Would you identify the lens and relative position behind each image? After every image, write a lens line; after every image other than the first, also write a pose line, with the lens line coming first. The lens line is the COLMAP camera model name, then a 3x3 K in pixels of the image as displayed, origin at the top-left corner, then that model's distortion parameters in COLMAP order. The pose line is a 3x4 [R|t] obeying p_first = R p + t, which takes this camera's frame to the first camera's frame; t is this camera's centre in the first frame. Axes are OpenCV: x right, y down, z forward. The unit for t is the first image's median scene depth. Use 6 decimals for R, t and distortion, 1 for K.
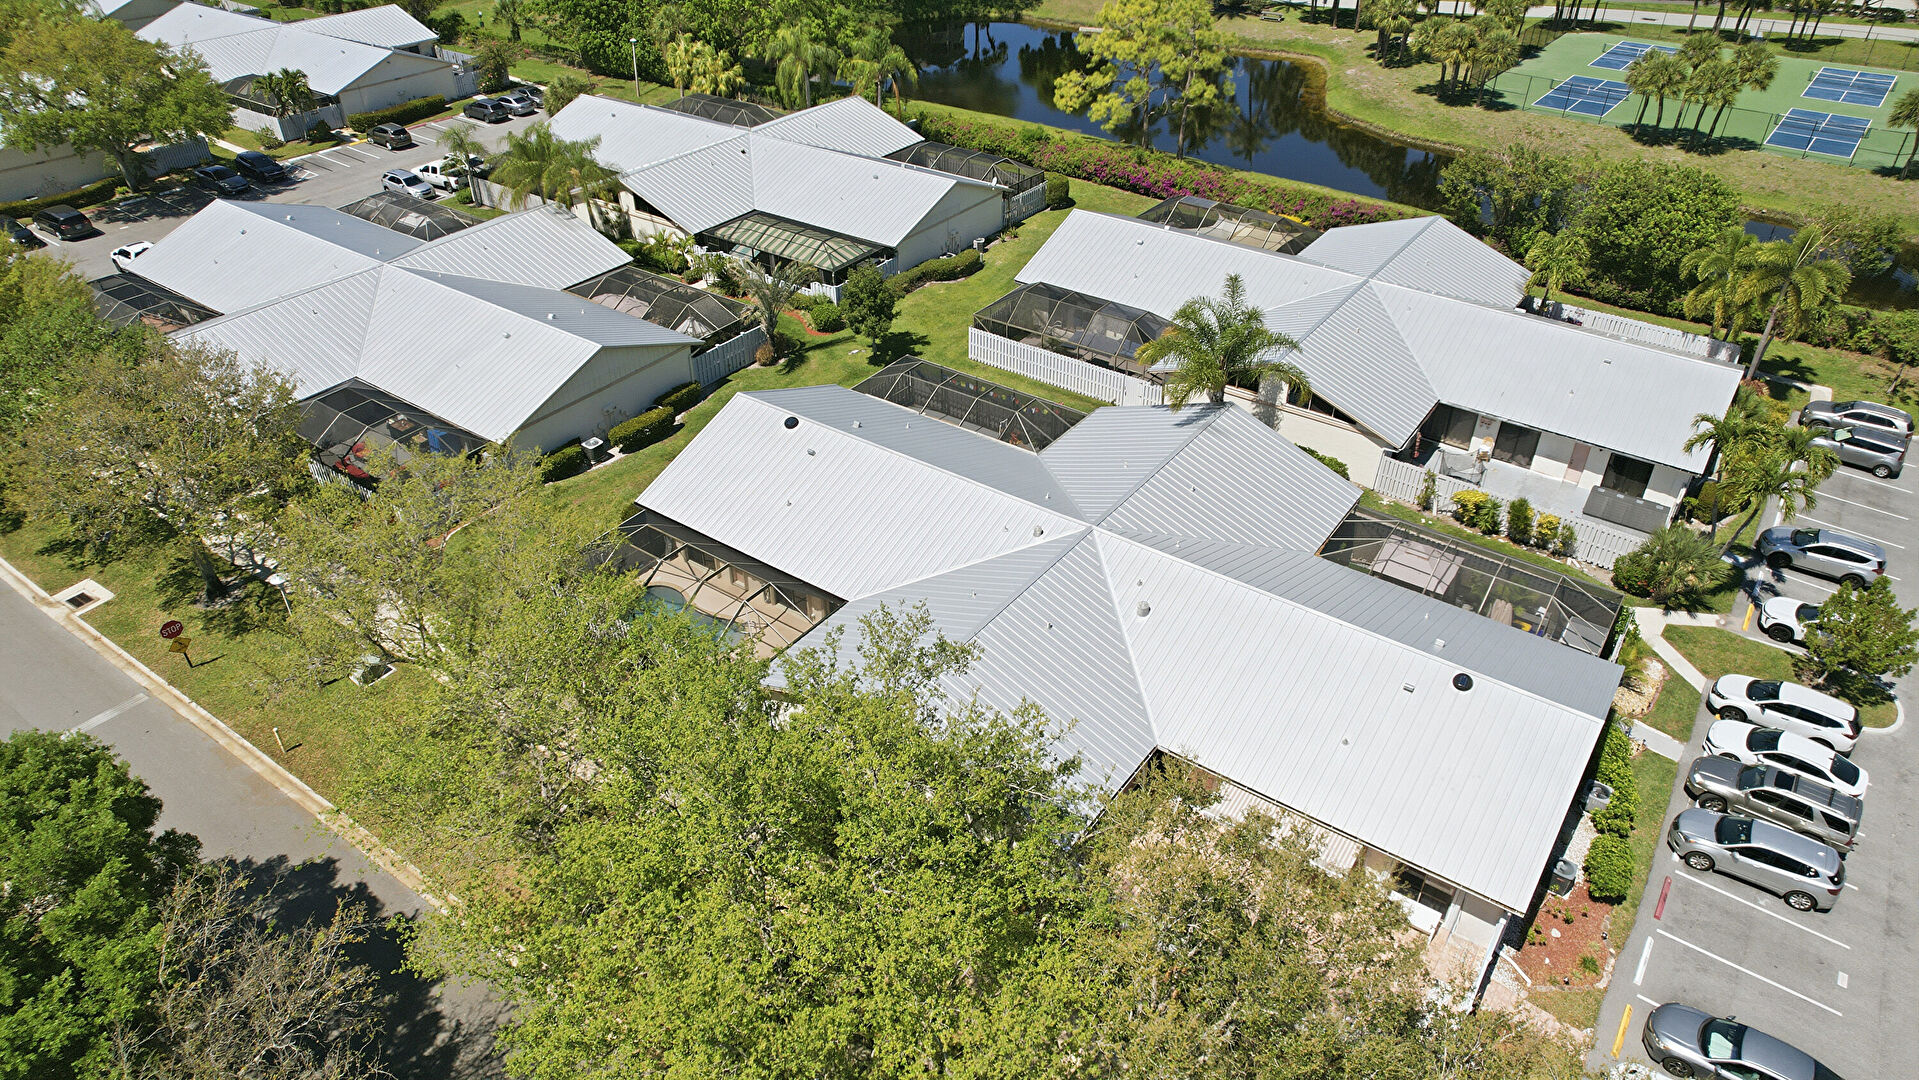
lens RADIAL K [[1223.0, 0, 953.6], [0, 1223.0, 542.3], [0, 0, 1]] dist [-0.058704, 0.048390]
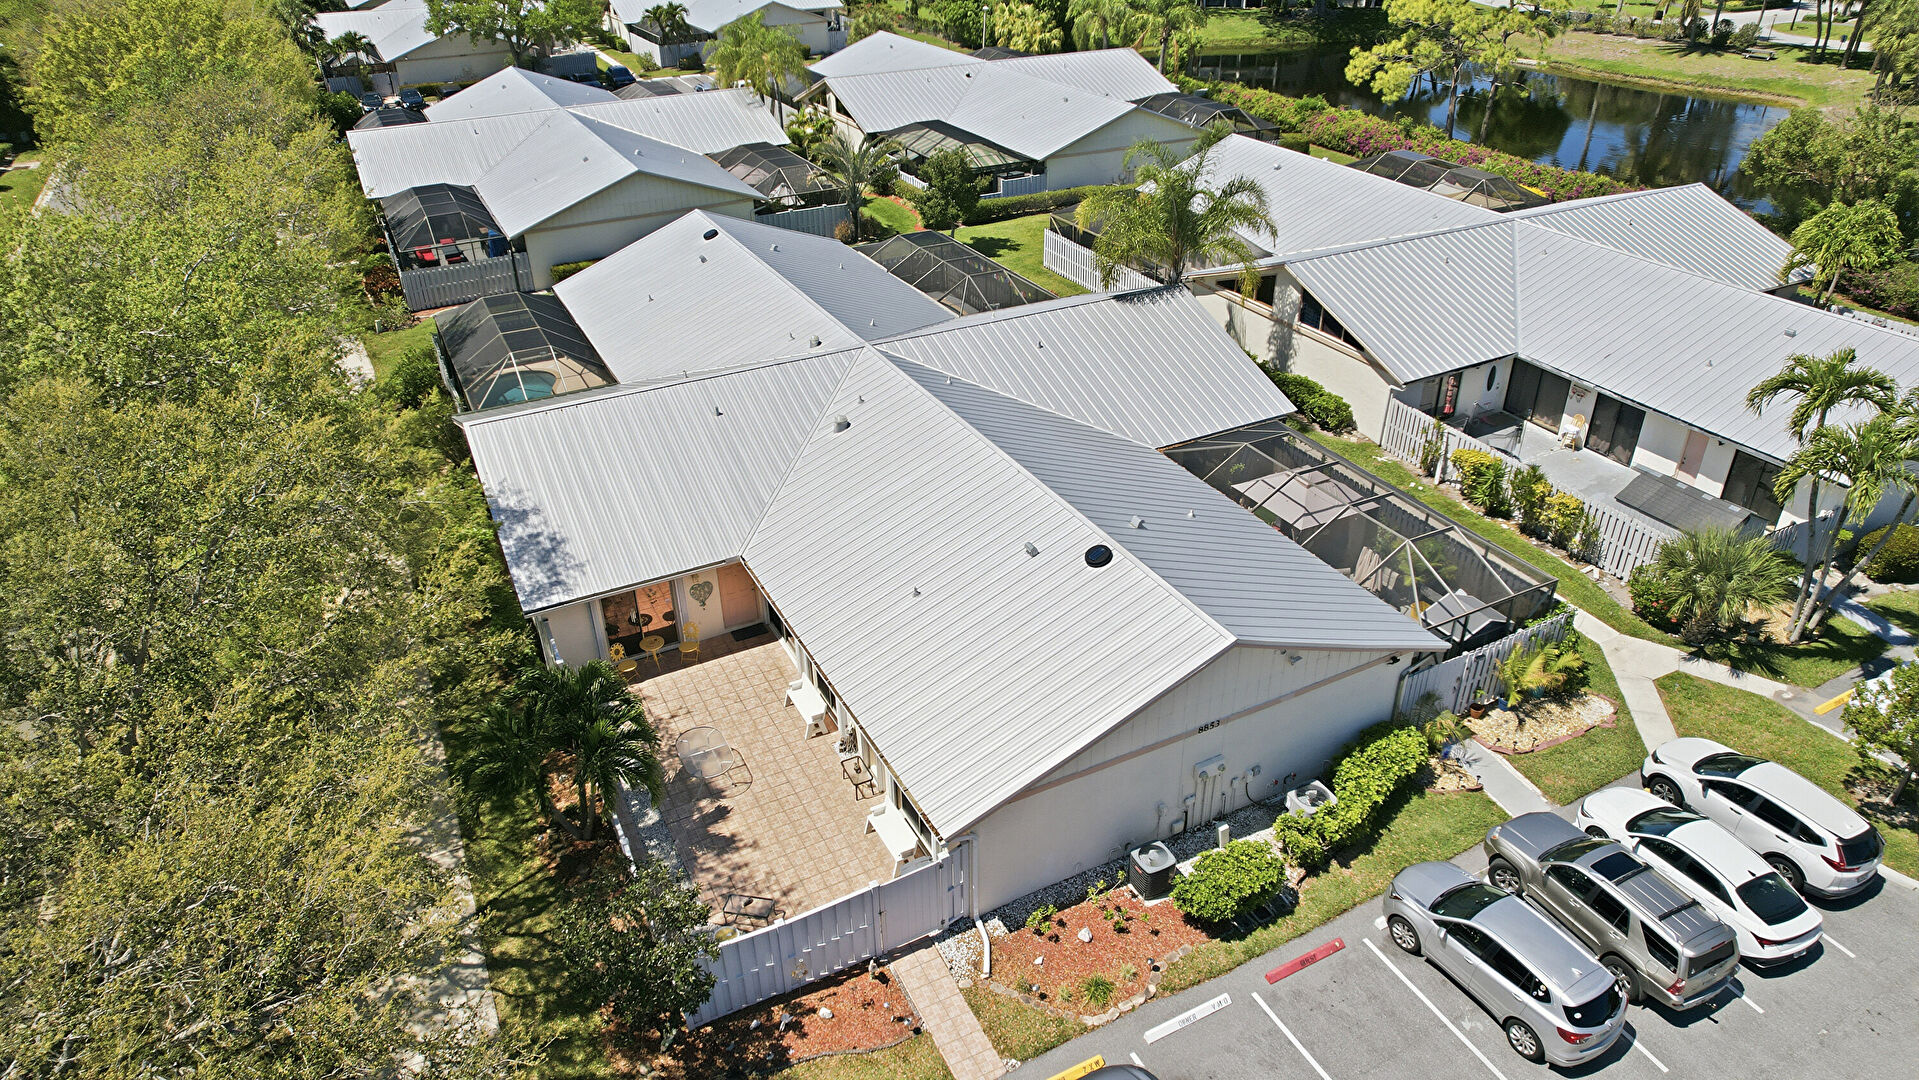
lens RADIAL K [[1223.0, 0, 961.6], [0, 1223.0, 536.7], [0, 0, 1]] dist [-0.058704, 0.048390]
pose [[0.893510, 0.218498, -0.392299, 0.449301], [-0.249842, 0.967822, -0.030001, 0.104856], [0.373121, 0.124819, 0.919348, 0.236057]]
